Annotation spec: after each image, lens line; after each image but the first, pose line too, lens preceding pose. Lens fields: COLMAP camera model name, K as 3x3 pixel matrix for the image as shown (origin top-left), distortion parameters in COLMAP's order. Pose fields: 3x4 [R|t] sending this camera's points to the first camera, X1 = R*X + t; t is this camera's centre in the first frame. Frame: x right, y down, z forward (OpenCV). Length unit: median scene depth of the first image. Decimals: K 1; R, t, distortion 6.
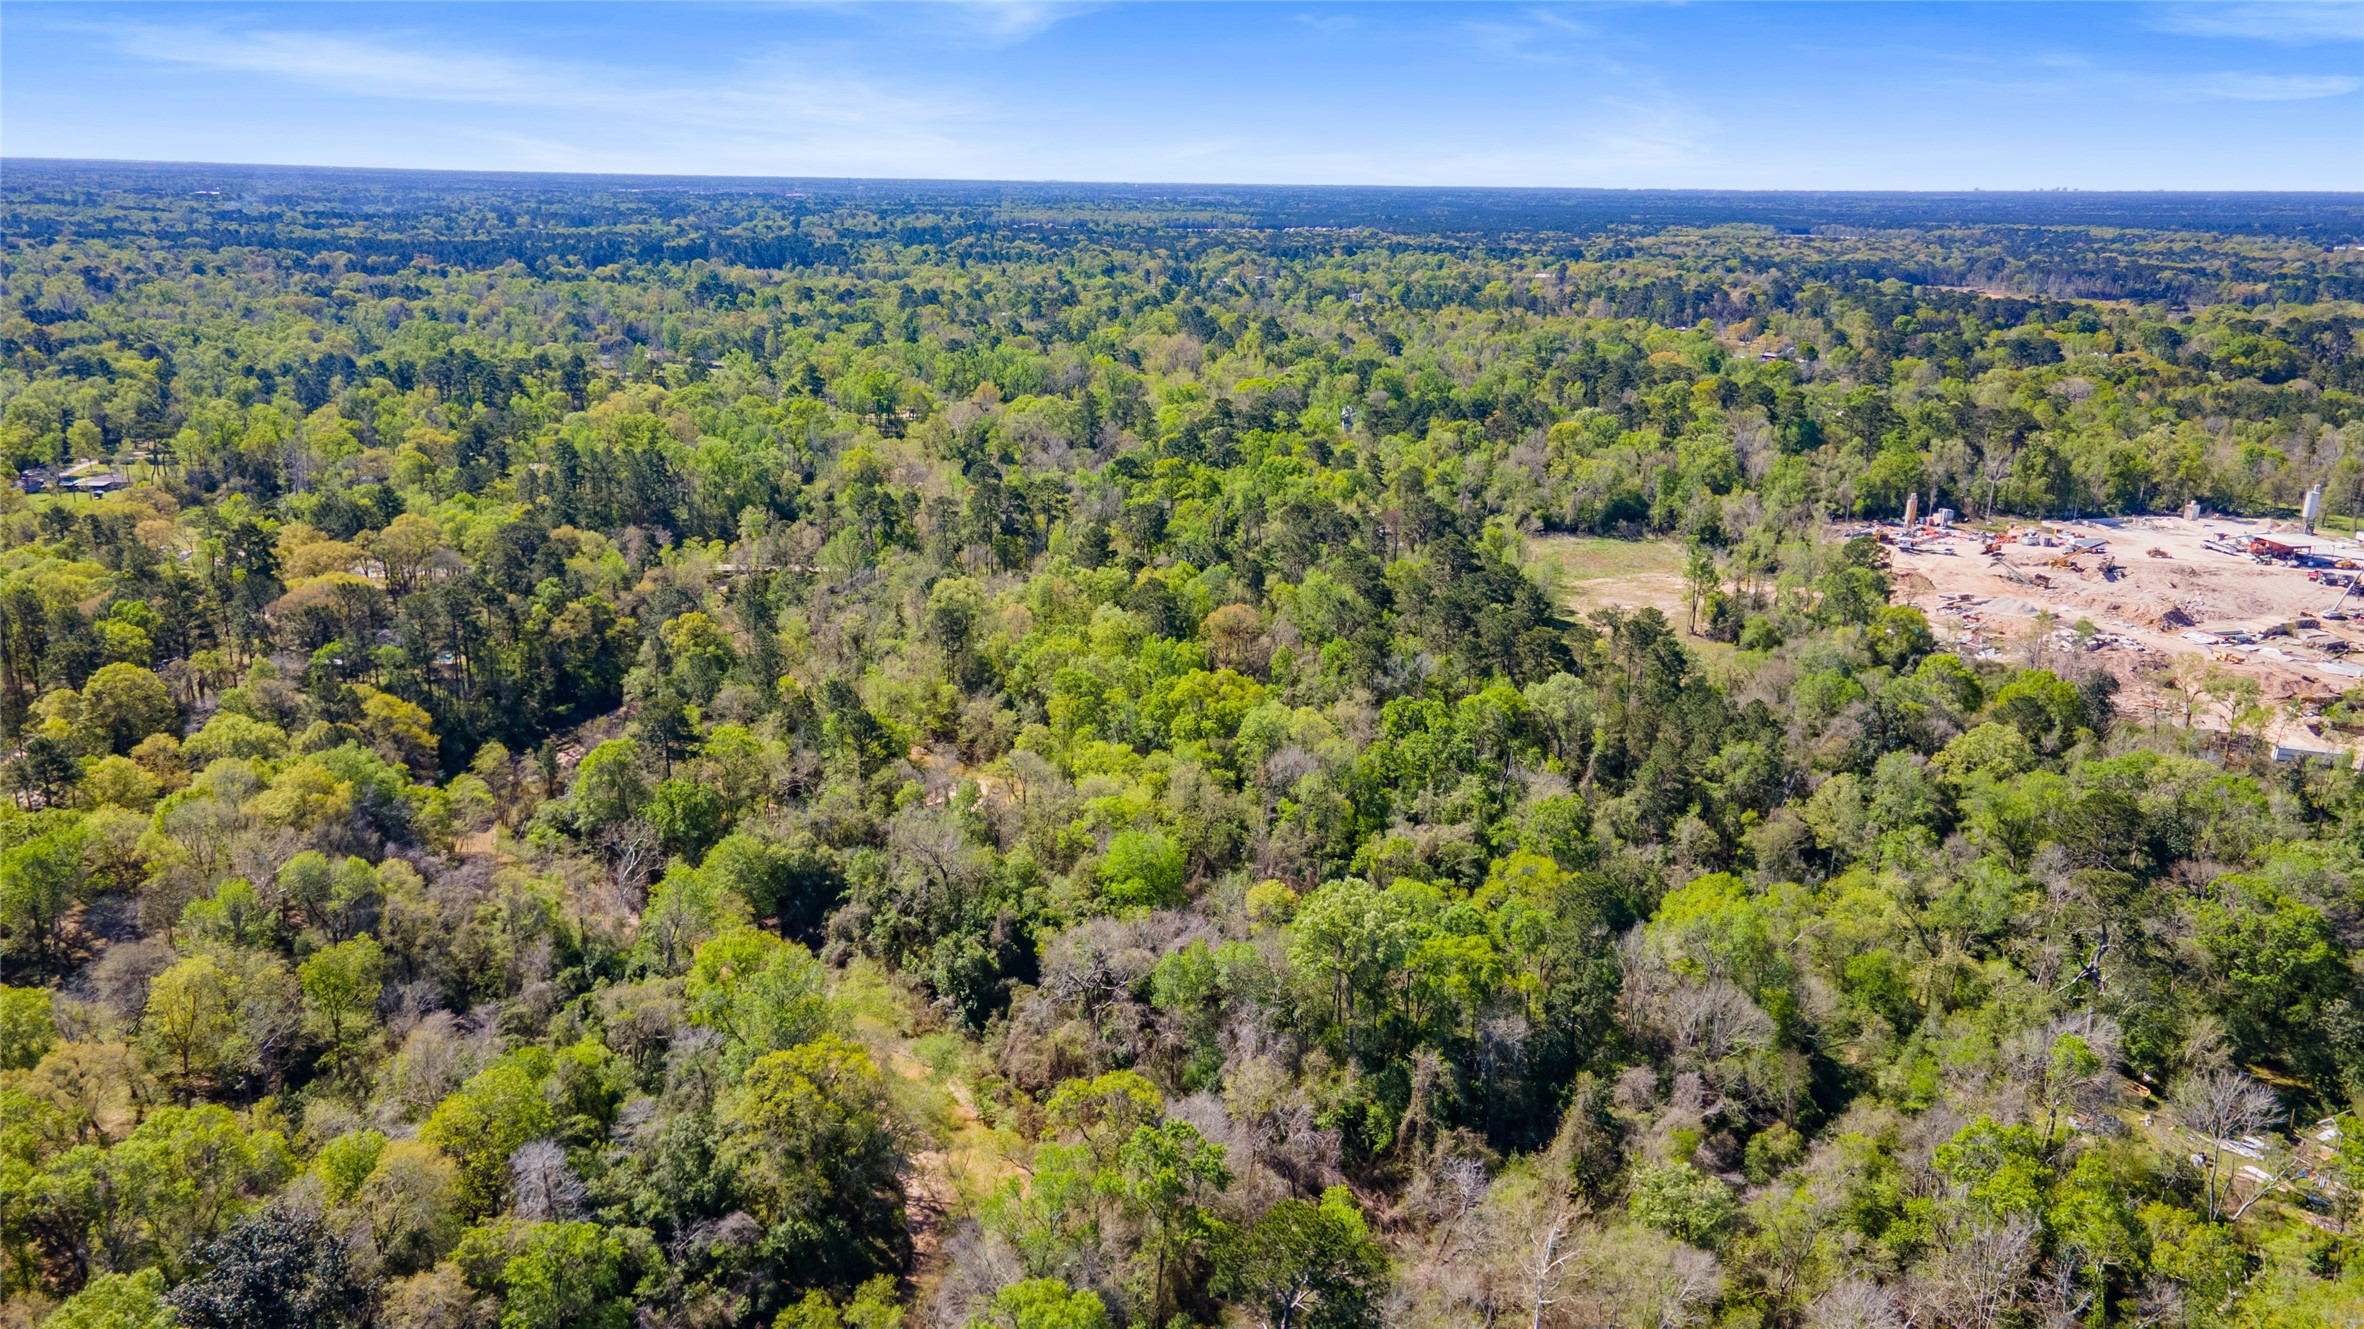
lens RADIAL K [[1695.8, 0, 1181.2], [0, 1695.8, 666.5], [0, 0, 1]] dist [0.050299, 0.003703]
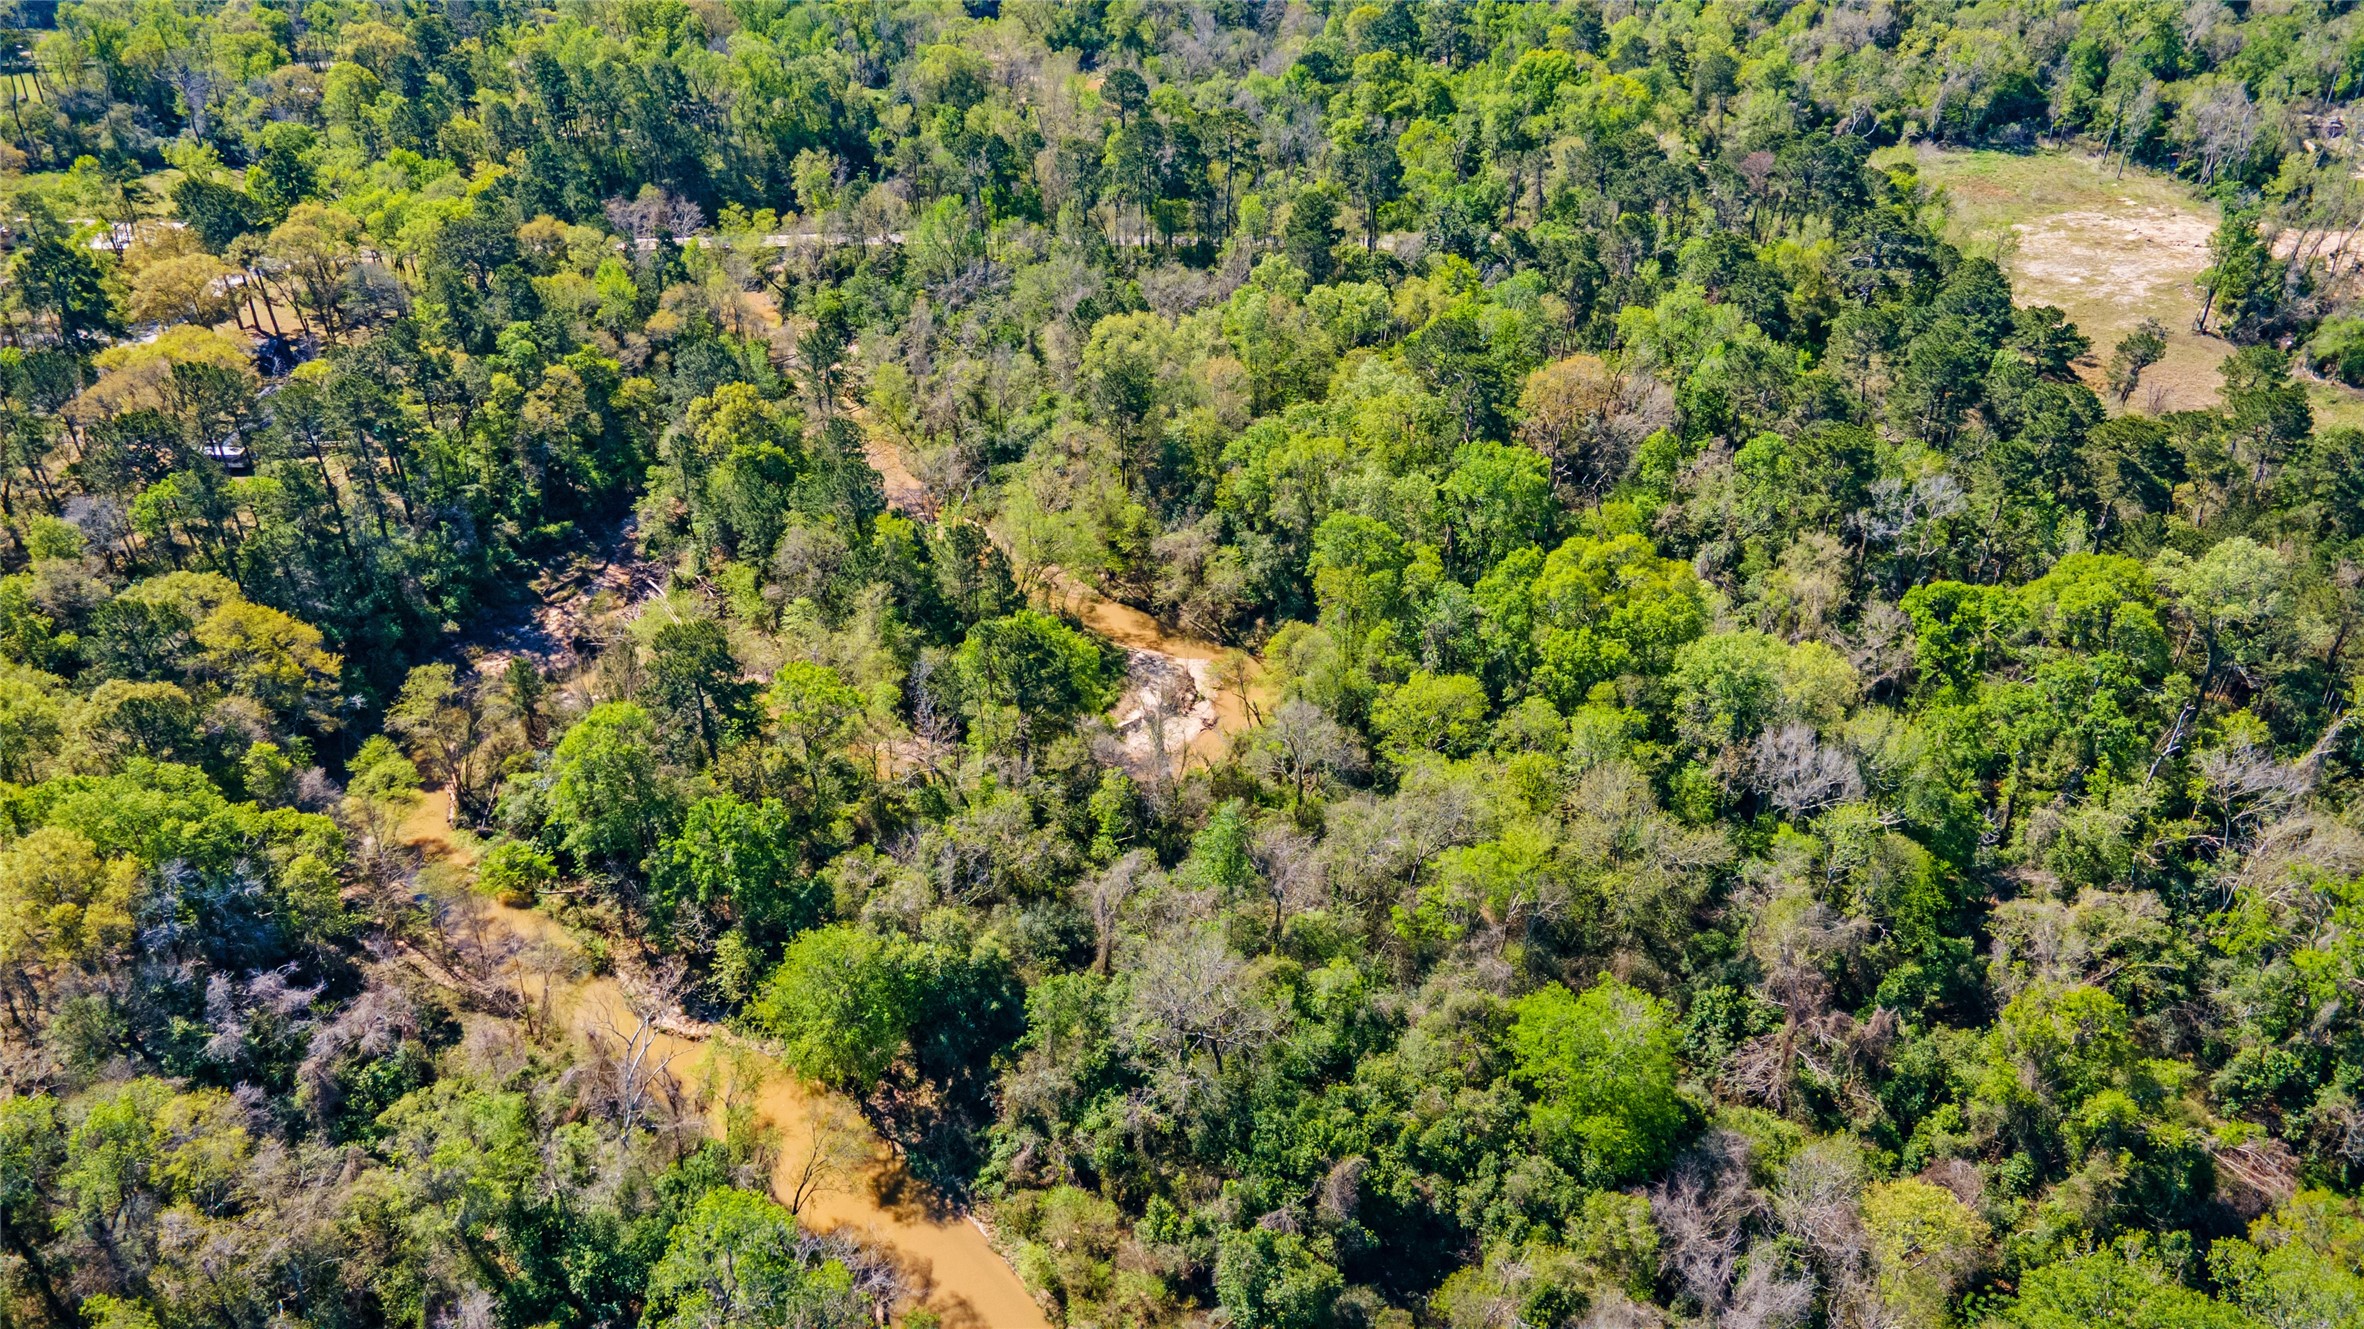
lens RADIAL K [[1695.8, 0, 1181.2], [0, 1695.8, 666.5], [0, 0, 1]] dist [0.050299, 0.003703]
pose [[0.998797, -0.006236, -0.048636, -0.078498], [0.018706, 0.965328, 0.260368, -0.086865], [0.045326, -0.260965, 0.964284, 0.324591]]
